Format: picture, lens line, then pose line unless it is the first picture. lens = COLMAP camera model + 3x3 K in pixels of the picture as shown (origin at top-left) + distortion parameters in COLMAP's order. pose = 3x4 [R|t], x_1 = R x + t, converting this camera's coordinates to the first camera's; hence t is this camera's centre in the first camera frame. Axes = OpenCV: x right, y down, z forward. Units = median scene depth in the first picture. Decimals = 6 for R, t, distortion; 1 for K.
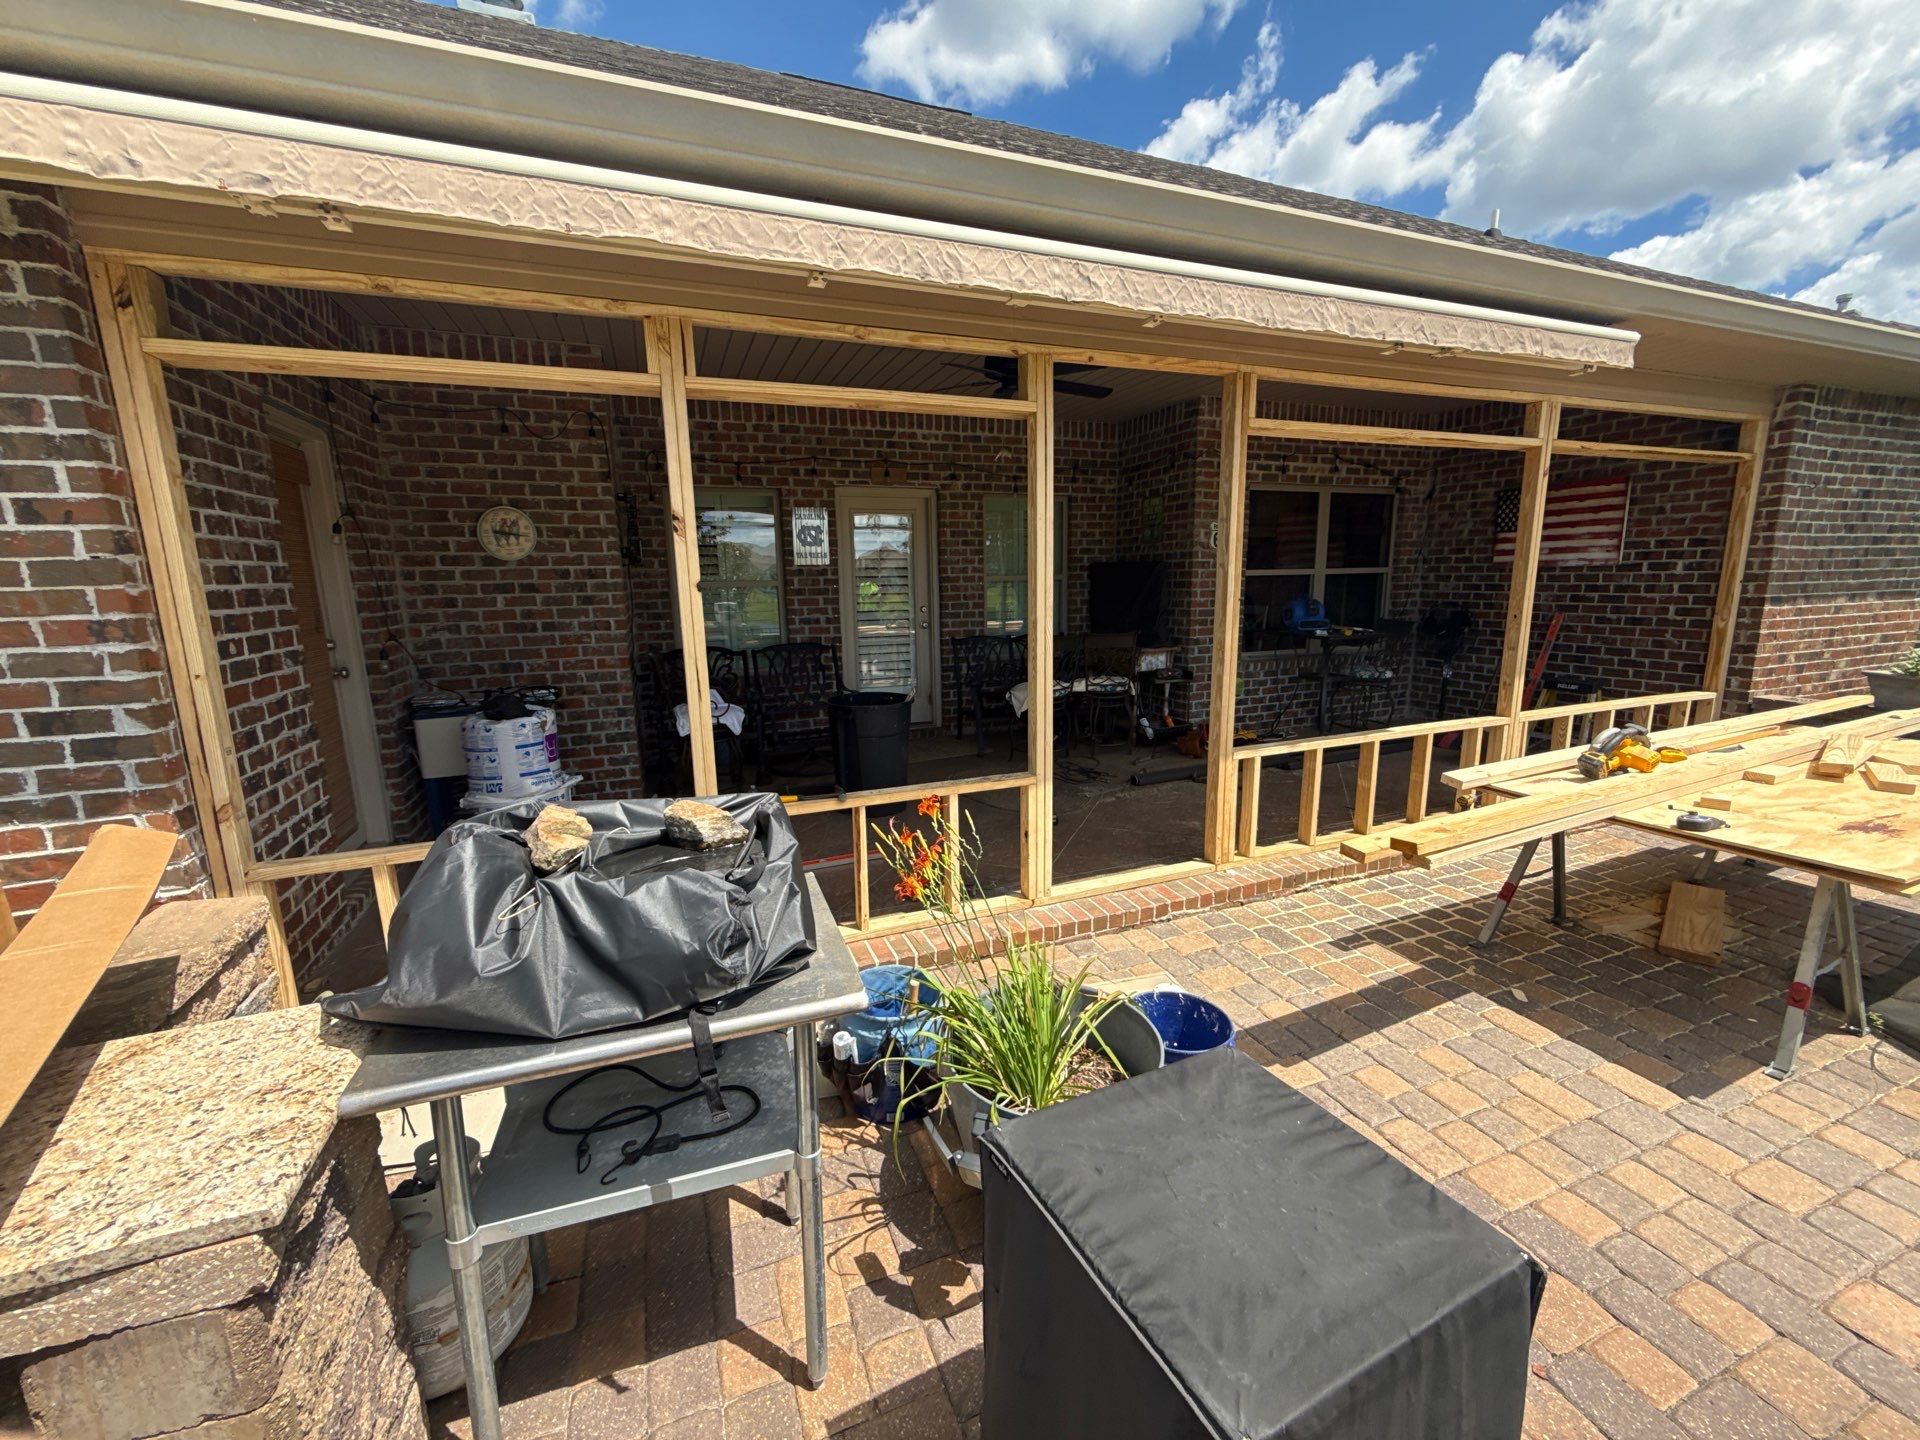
lens RADIAL K [[762.3, 0, 959.6], [0, 762.3, 722.2], [0, 0, 1]] dist [-0.000097, -0.000121]
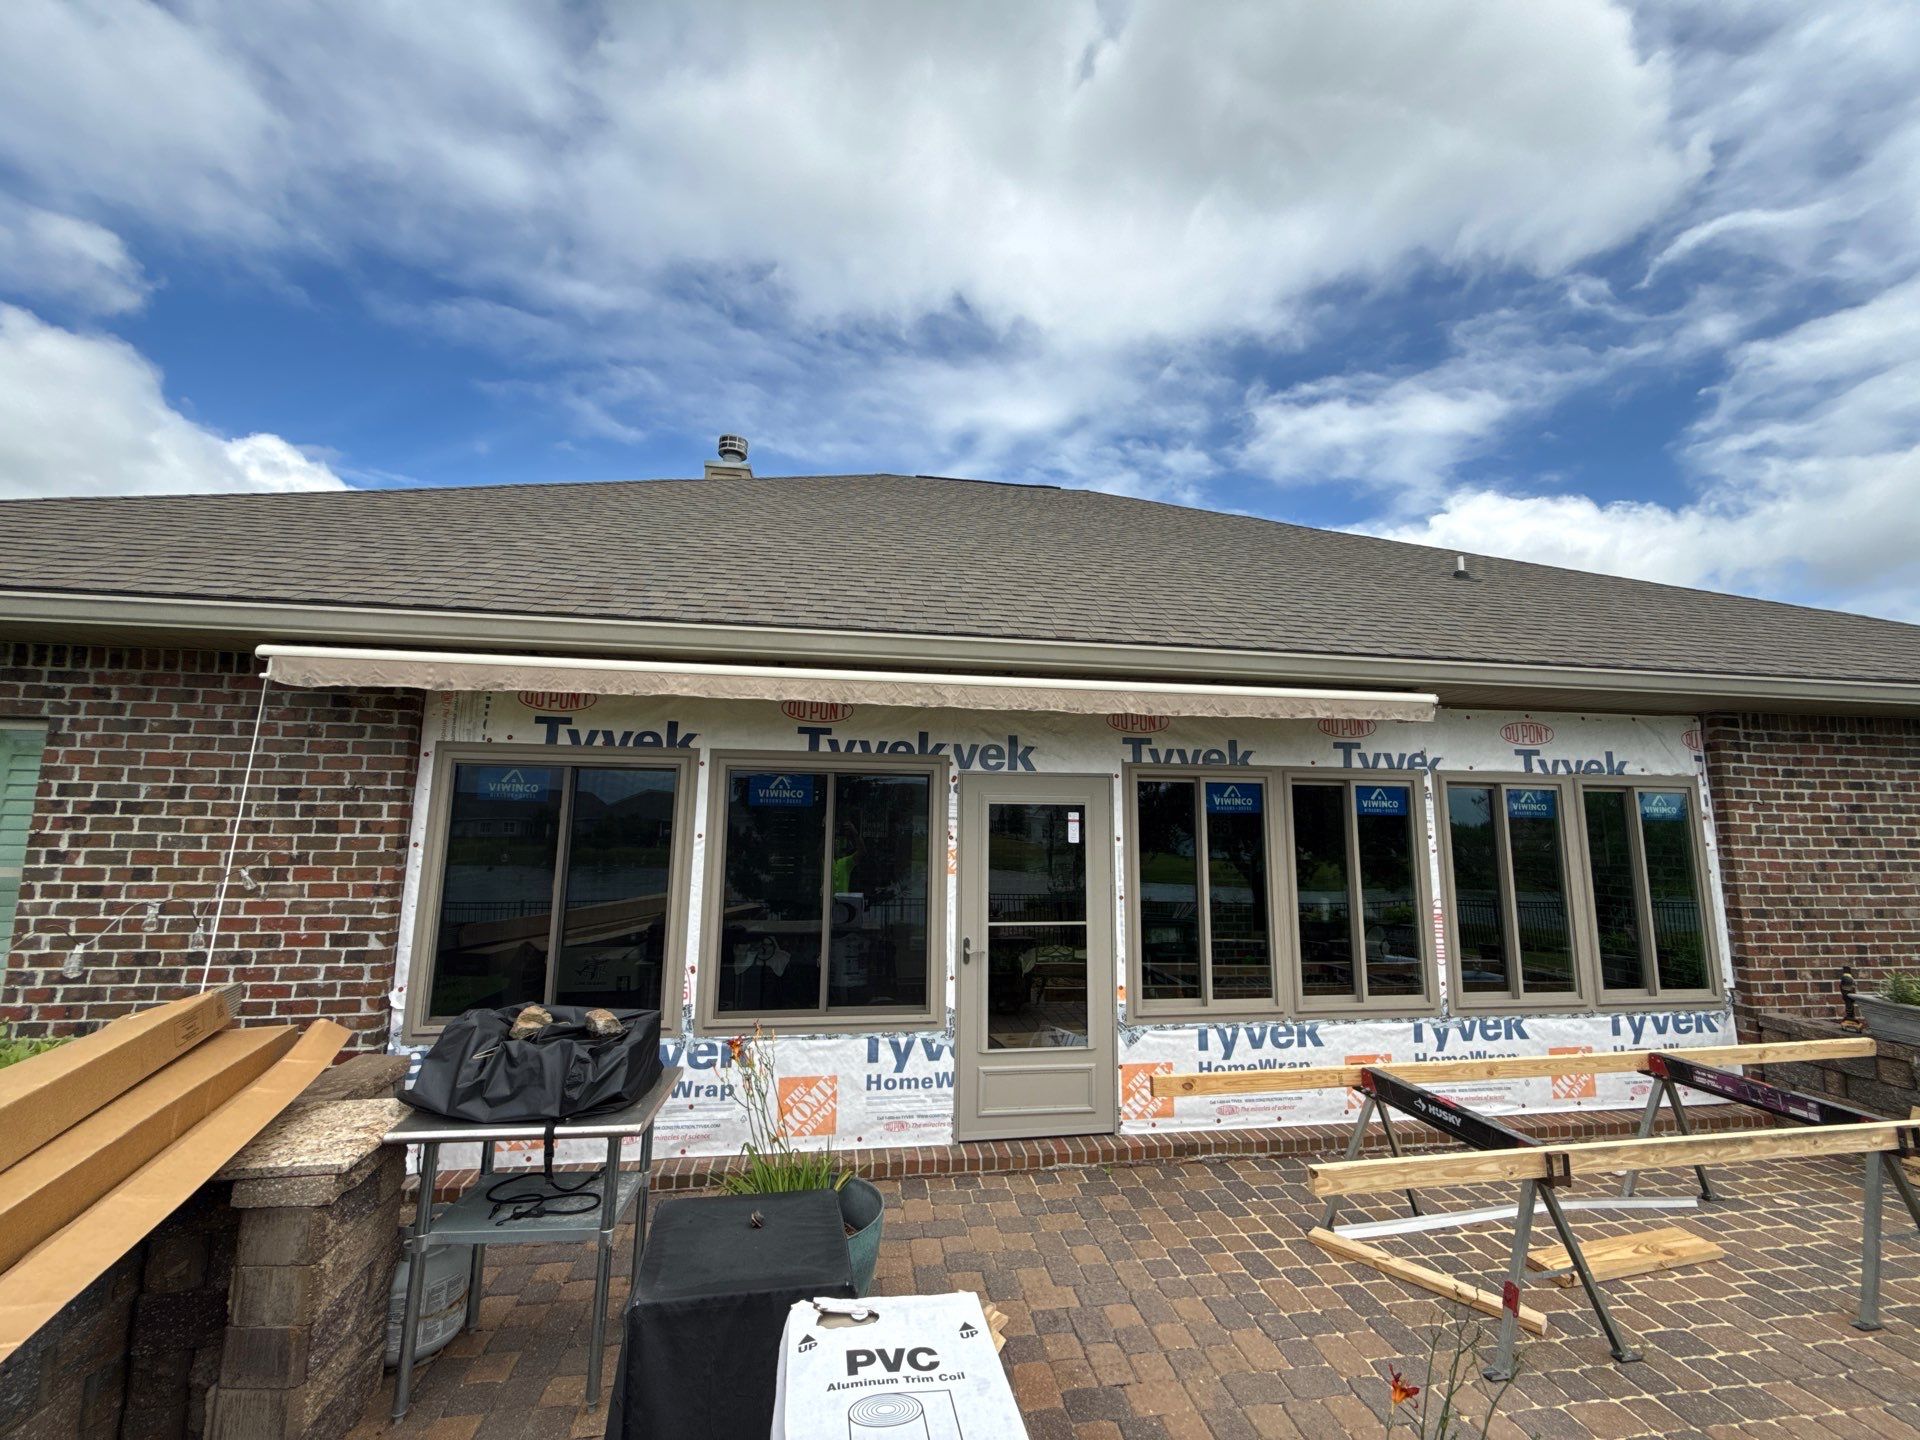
lens RADIAL K [[762.3, 0, 959.6], [0, 762.3, 722.2], [0, 0, 1]] dist [-0.000097, -0.000121]
pose [[0.974972, 0.001017, -0.222324, 0.312355], [-0.070989, 0.949066, -0.306975, -0.018095], [0.210688, 0.315075, 0.925386, -0.256831]]
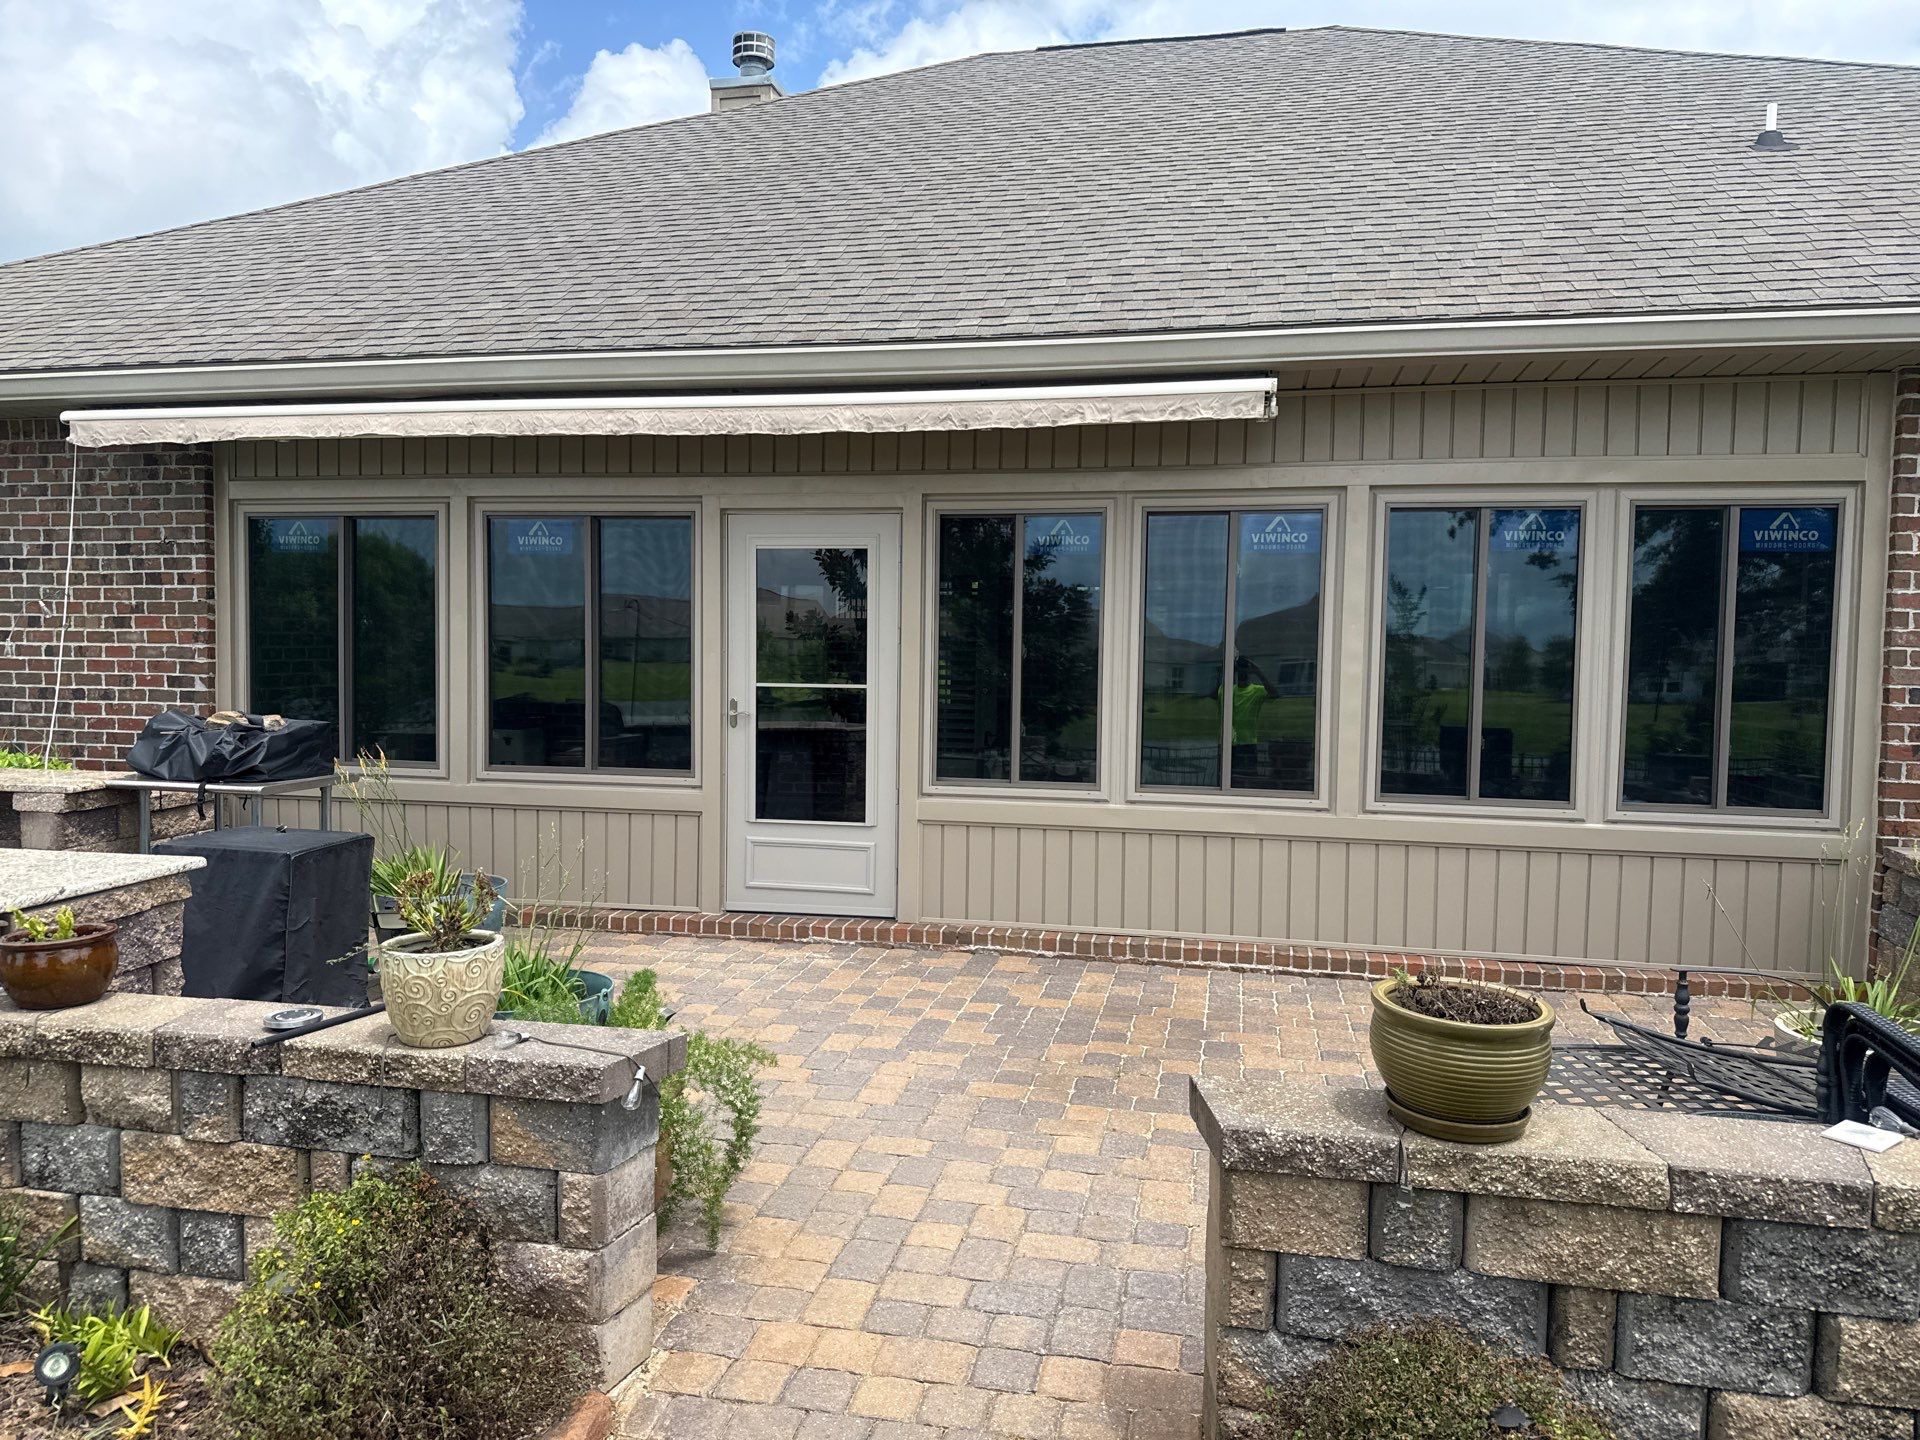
lens RADIAL K [[1339.7, 0, 956.9], [0, 1339.7, 729.3], [0, 0, 1]] dist [0.059765, -0.074940]
pose [[0.835443, 0.061572, -0.546117, 1.166718], [-0.130180, 0.987595, -0.087801, 0.080417], [0.533937, 0.144446, 0.833095, -0.402113]]
